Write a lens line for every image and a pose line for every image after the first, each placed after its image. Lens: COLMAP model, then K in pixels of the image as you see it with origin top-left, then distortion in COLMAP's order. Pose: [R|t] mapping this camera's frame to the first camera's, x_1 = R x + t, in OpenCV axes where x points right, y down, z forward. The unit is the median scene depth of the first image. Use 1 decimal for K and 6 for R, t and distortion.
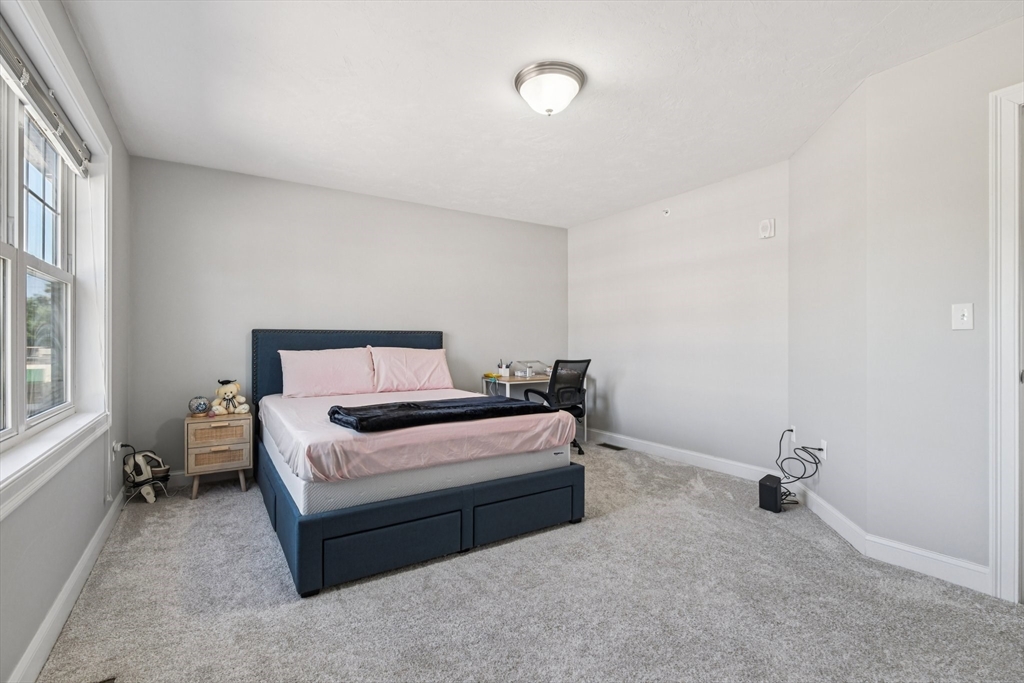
lens RADIAL K [[469.1, 0, 514.6], [0, 469.1, 343.1], [0, 0, 1]] dist [-0.000098, -0.000333]
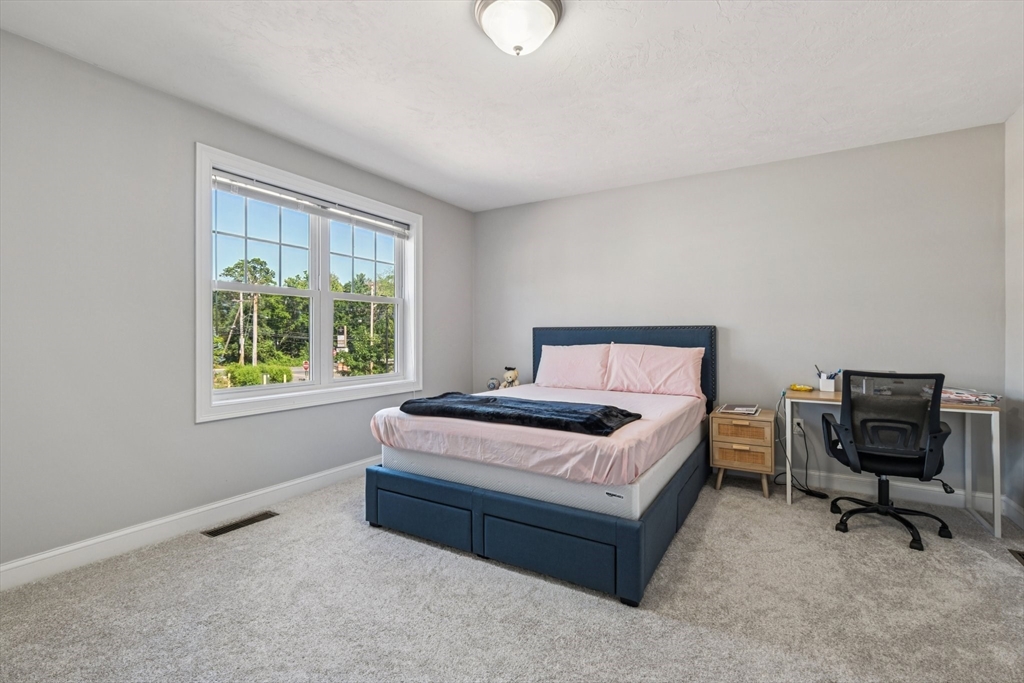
lens RADIAL K [[469.1, 0, 515.0], [0, 469.1, 334.4], [0, 0, 1]] dist [-0.000098, -0.000333]
pose [[0.426519, -0.003019, -0.904474, 0.554364], [-0.003408, 0.999982, -0.004946, -0.005991], [0.904472, 0.005192, 0.426501, 0.451321]]
